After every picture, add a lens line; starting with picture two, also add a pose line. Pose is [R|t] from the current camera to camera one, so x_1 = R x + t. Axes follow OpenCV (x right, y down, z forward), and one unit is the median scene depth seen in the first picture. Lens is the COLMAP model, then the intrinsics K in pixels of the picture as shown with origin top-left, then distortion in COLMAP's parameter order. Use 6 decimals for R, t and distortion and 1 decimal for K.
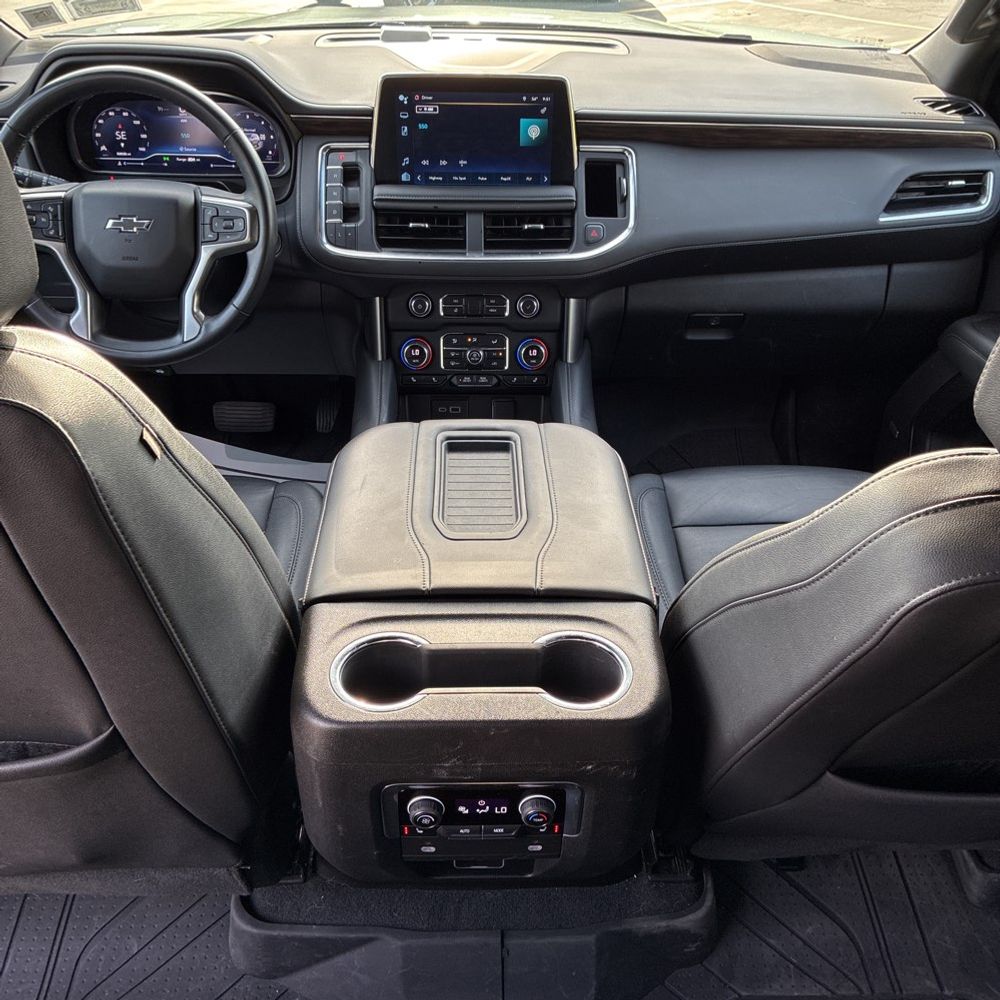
lens RADIAL K [[1001.6, 0, 495.5], [0, 1001.6, 499.0], [0, 0, 1]] dist [0.015674, -0.004507]
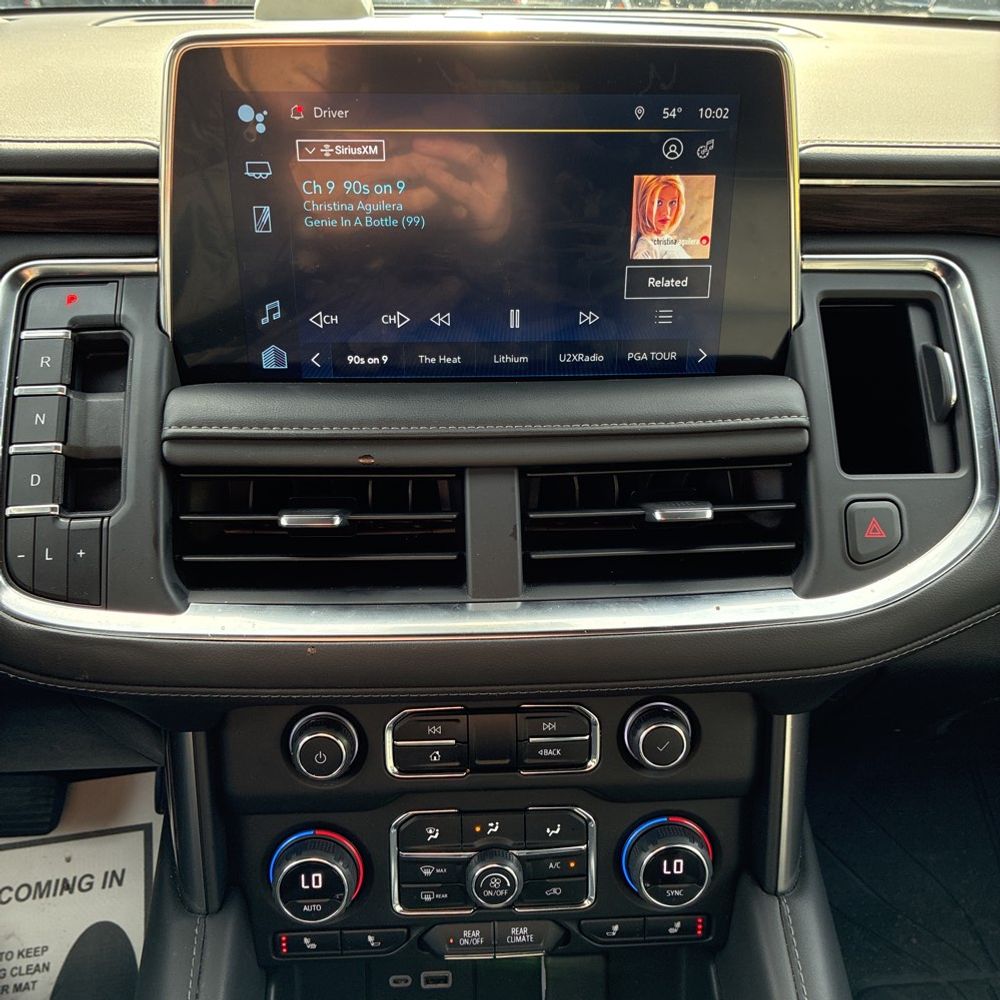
lens RADIAL K [[1001.6, 0, 495.5], [0, 1001.6, 499.0], [0, 0, 1]] dist [0.015674, -0.004507]
pose [[0.999622, -0.020415, 0.018396, -0.025078], [0.021723, 0.997025, -0.073950, -0.252022], [-0.016832, 0.074322, 0.997092, 0.684636]]
